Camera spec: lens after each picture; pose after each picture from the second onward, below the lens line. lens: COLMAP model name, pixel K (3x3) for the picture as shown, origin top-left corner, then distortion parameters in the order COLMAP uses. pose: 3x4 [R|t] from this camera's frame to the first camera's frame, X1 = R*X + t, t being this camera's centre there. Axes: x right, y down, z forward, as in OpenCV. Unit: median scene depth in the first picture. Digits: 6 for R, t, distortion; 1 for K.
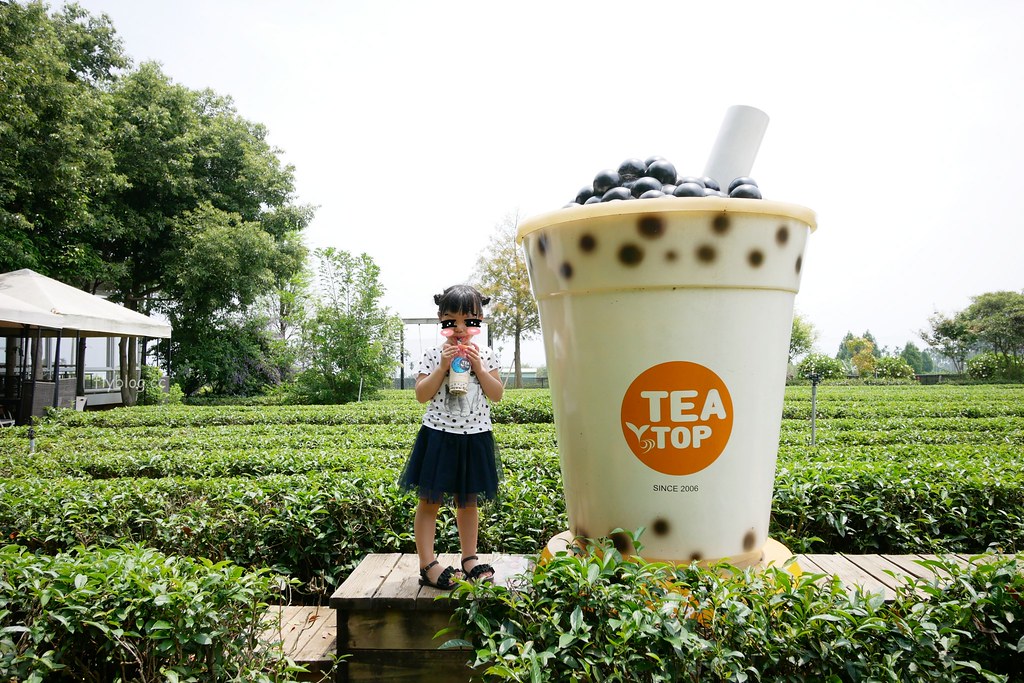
lens RADIAL K [[754.5, 0, 512.0], [0, 754.5, 341.5], [0, 0, 1]] dist [0.000363, -0.000999]
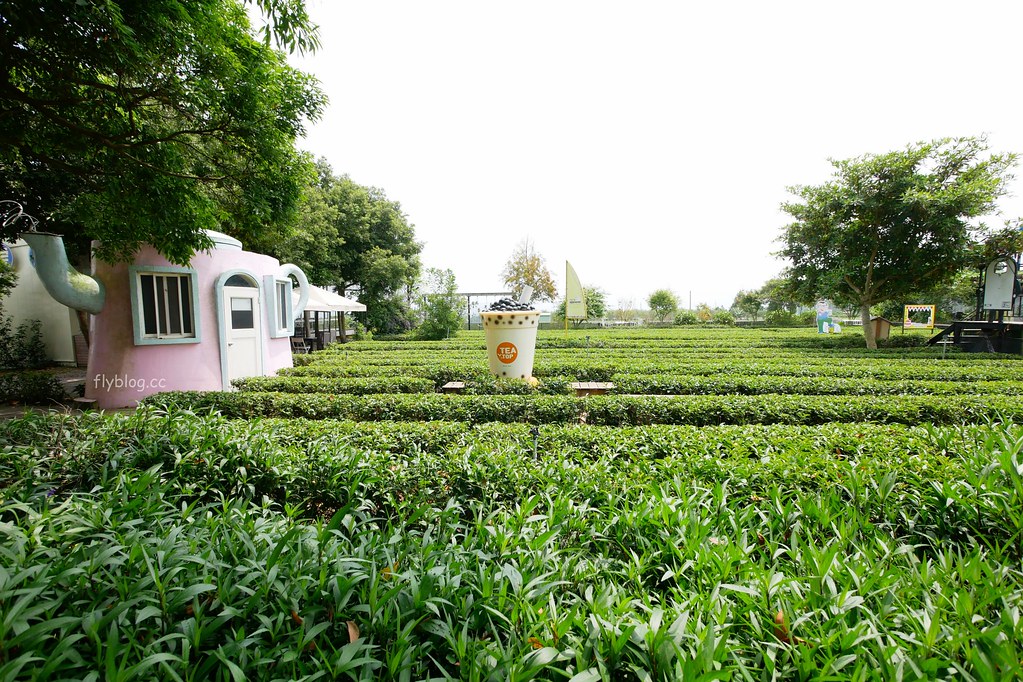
lens RADIAL K [[505.3, 0, 511.5], [0, 505.3, 341.0], [0, 0, 1]] dist [0.000858, 0.000005]
pose [[0.997236, 0.001371, -0.074291, 0.090308], [0.006342, 0.994611, 0.103487, -0.060381], [0.074032, -0.103672, 0.991853, -0.434730]]
